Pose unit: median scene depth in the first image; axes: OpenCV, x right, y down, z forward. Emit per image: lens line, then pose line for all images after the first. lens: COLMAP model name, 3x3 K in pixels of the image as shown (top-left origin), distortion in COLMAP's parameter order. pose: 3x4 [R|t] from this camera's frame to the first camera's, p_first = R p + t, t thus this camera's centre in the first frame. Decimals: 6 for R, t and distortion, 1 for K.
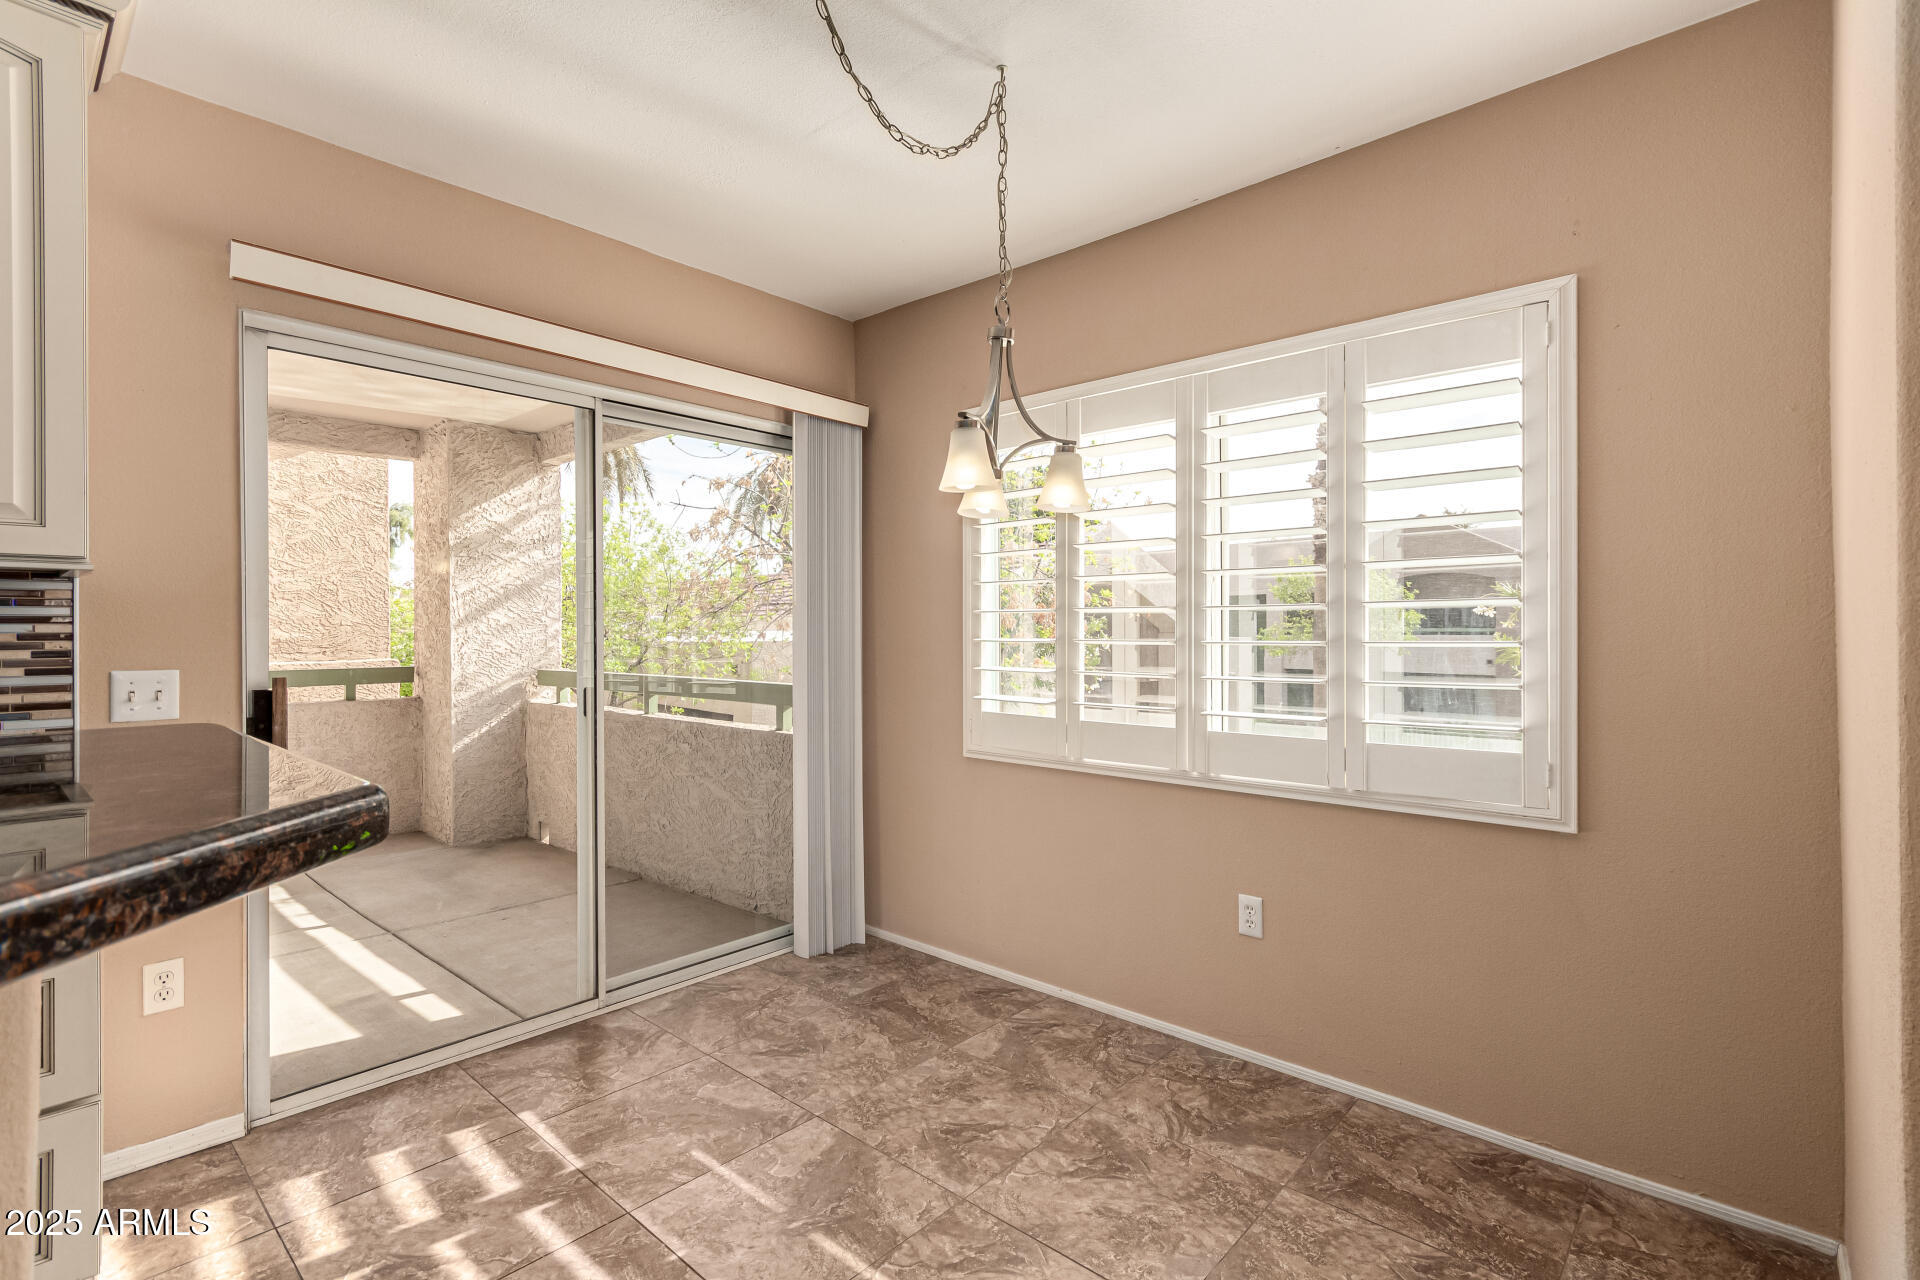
lens RADIAL K [[889.1, 0, 1014.4], [0, 889.1, 630.1], [0, 0, 1]] dist [0.006179, -0.000262]
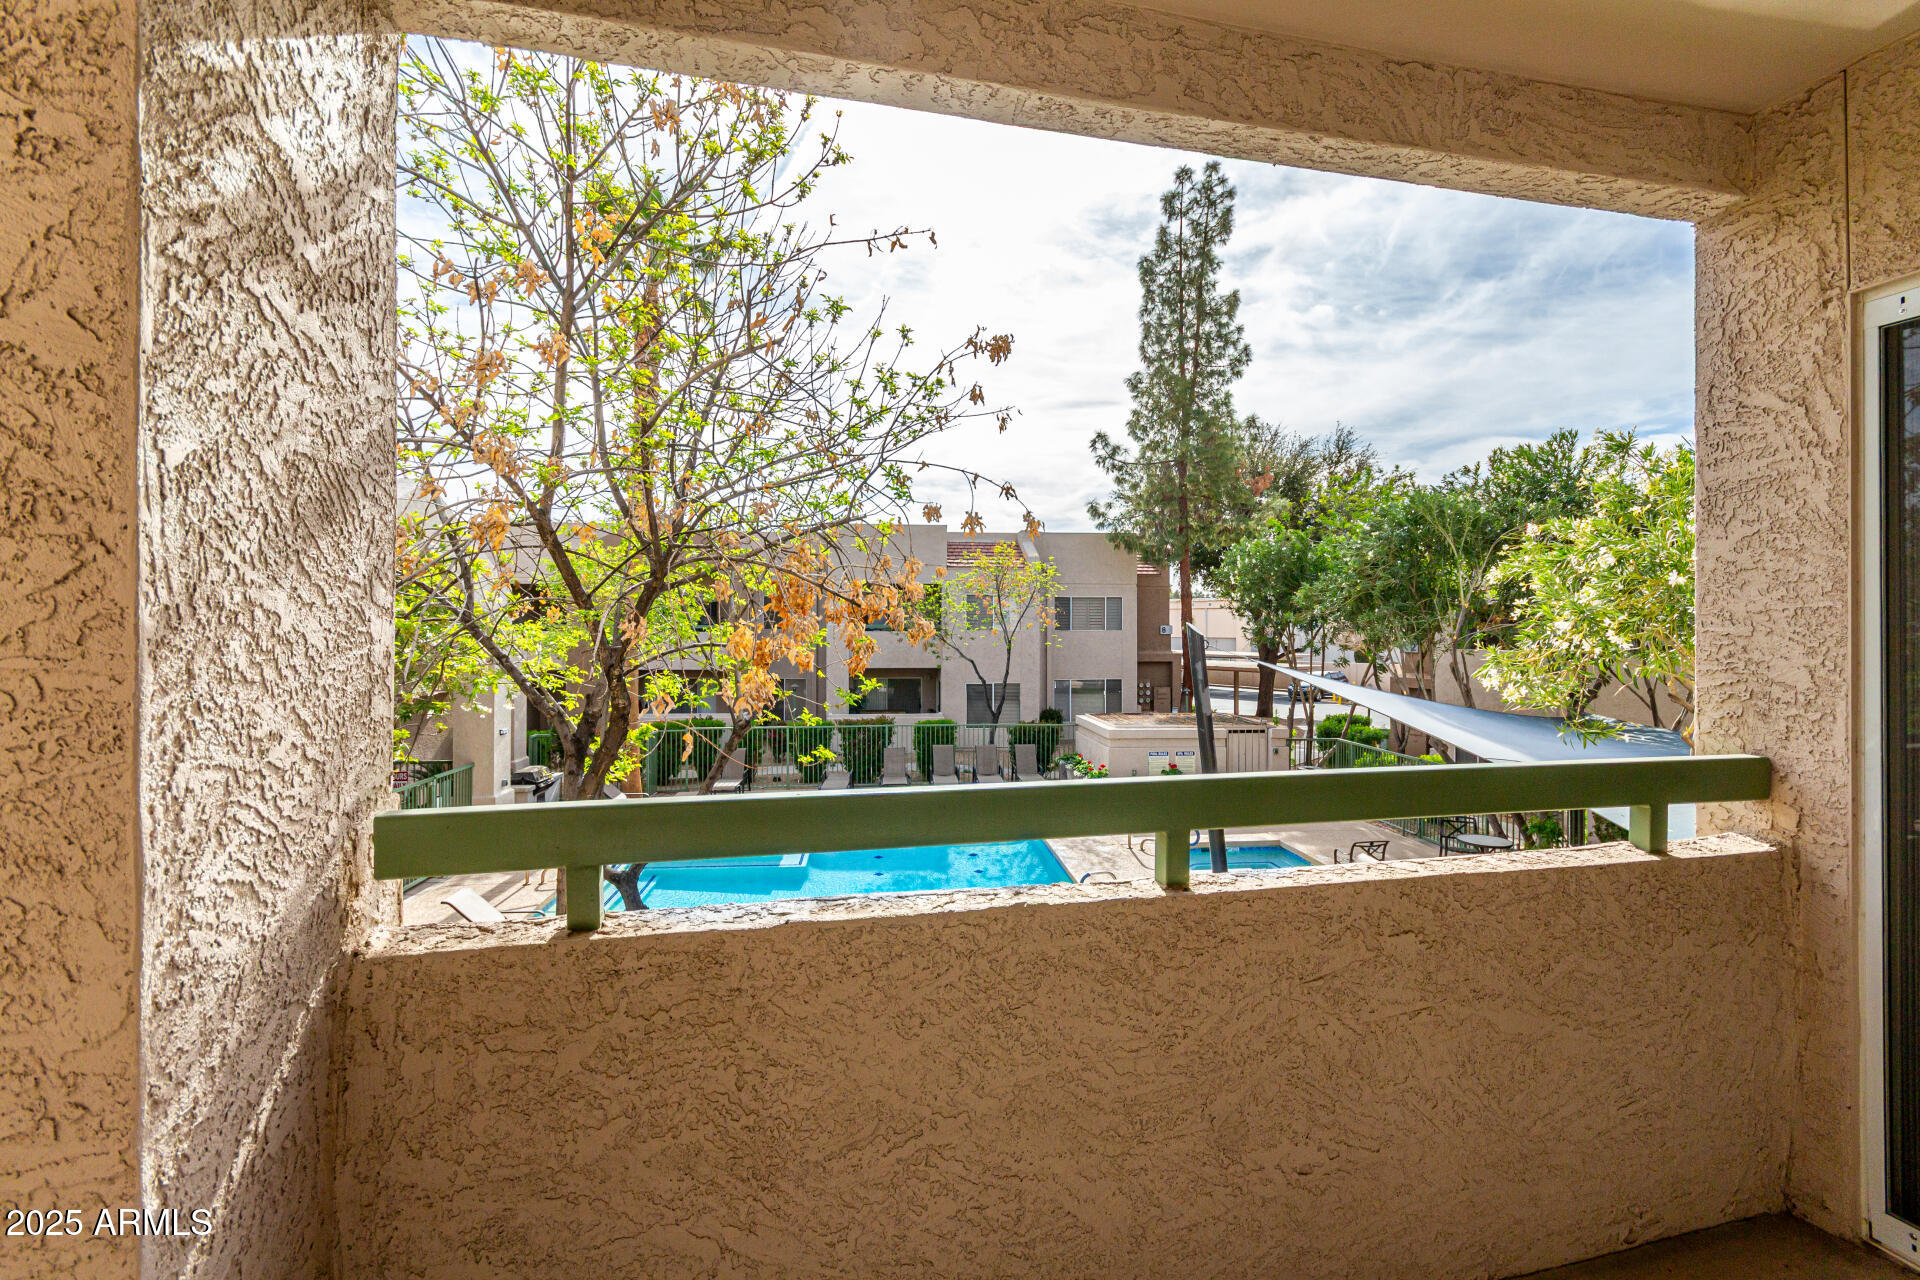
lens RADIAL K [[889.1, 0, 966.4], [0, 889.1, 620.9], [0, 0, 1]] dist [0.006179, -0.000262]
pose [[0.577378, 0.007845, 0.816439, -1.373420], [-0.008627, 0.999957, -0.003507, -0.023345], [-0.816431, -0.005018, 0.577421, 1.554081]]
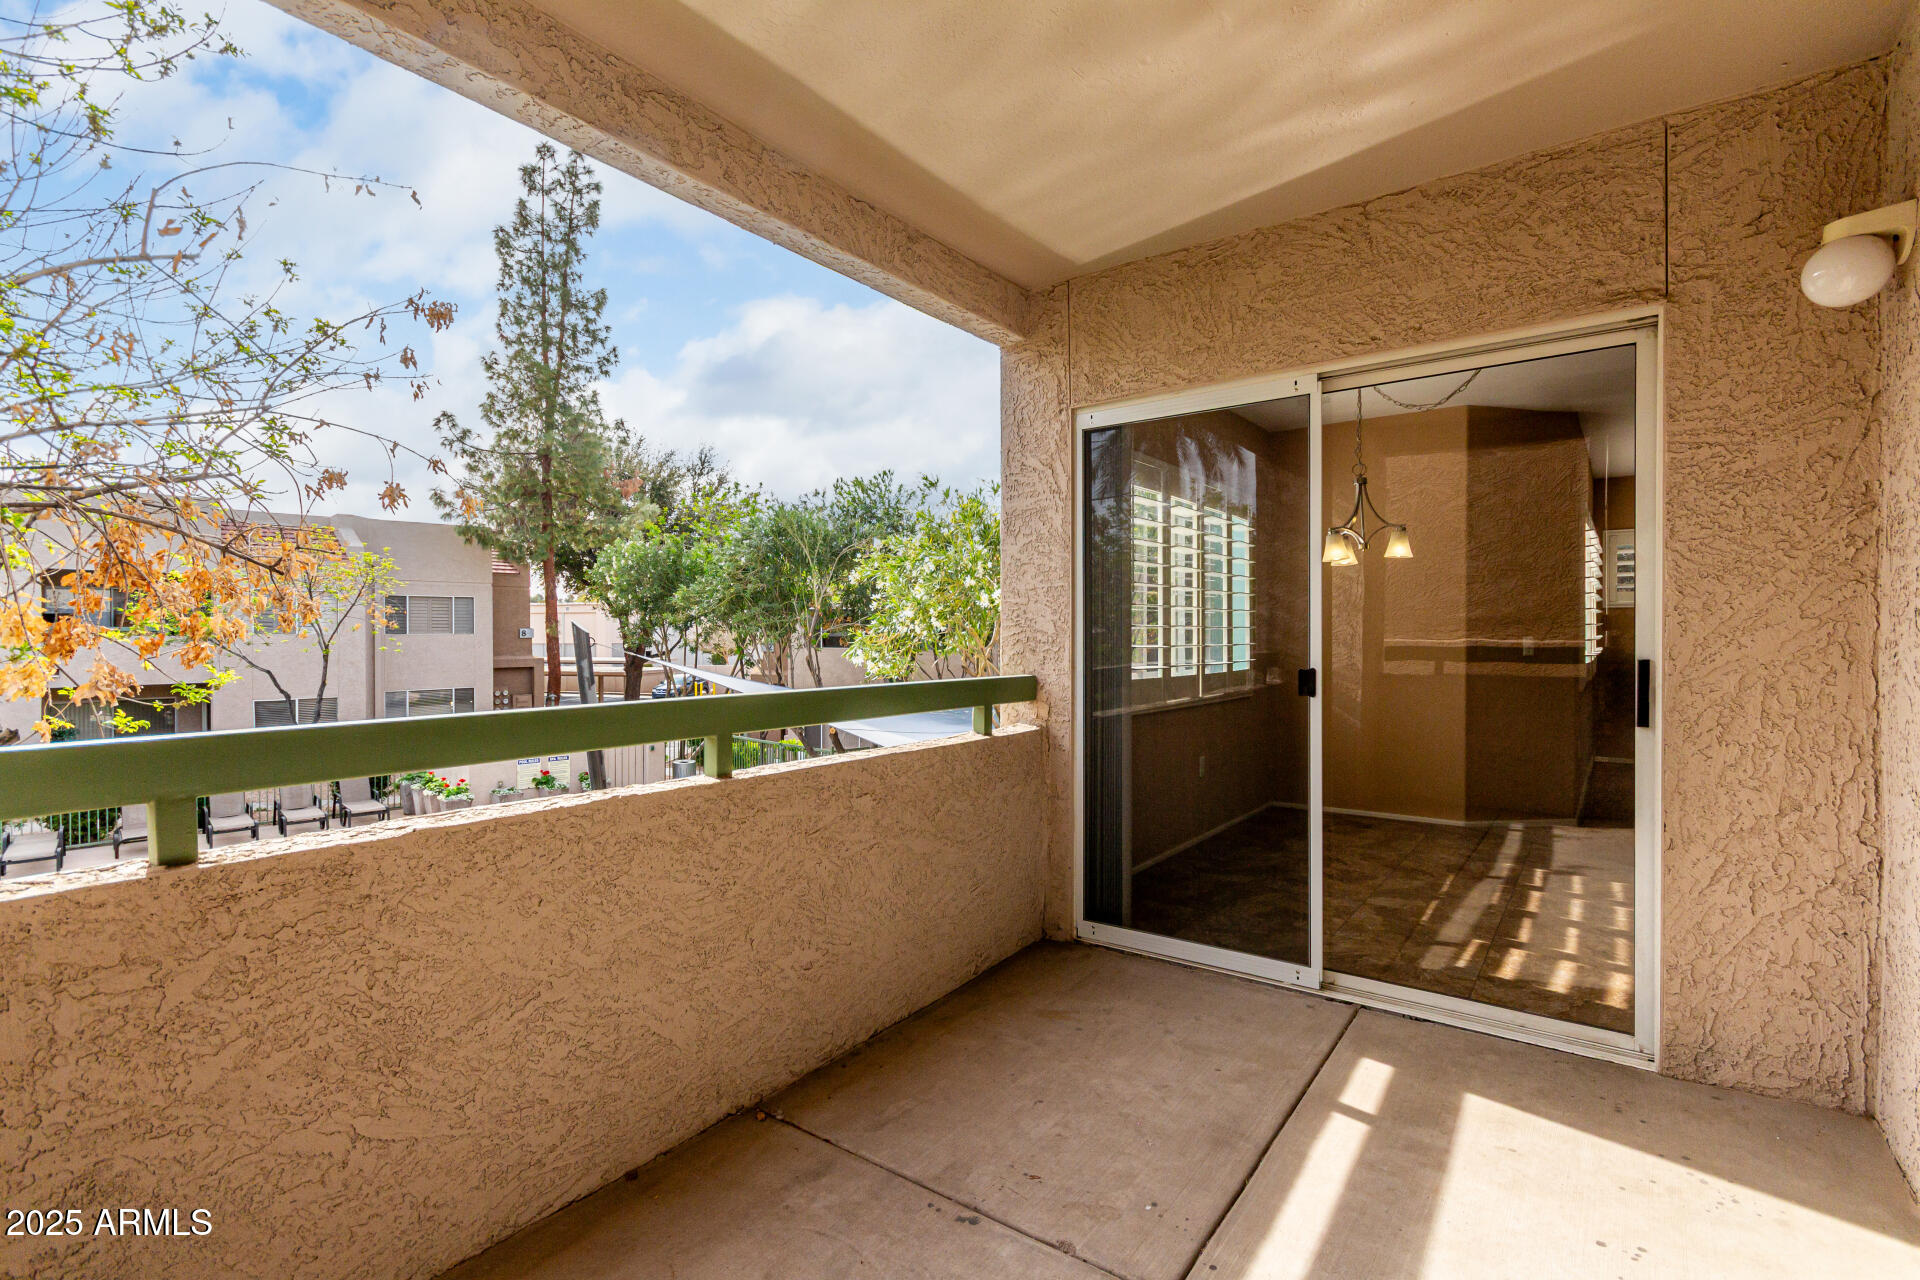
lens RADIAL K [[889.1, 0, 960.6], [0, 889.1, 634.7], [0, 0, 1]] dist [0.006179, -0.000262]
pose [[-0.071931, -0.000005, 0.997410, -1.635011], [-0.005457, 0.999985, -0.000388, 0.029259], [-0.997395, -0.005470, -0.071930, 1.638564]]
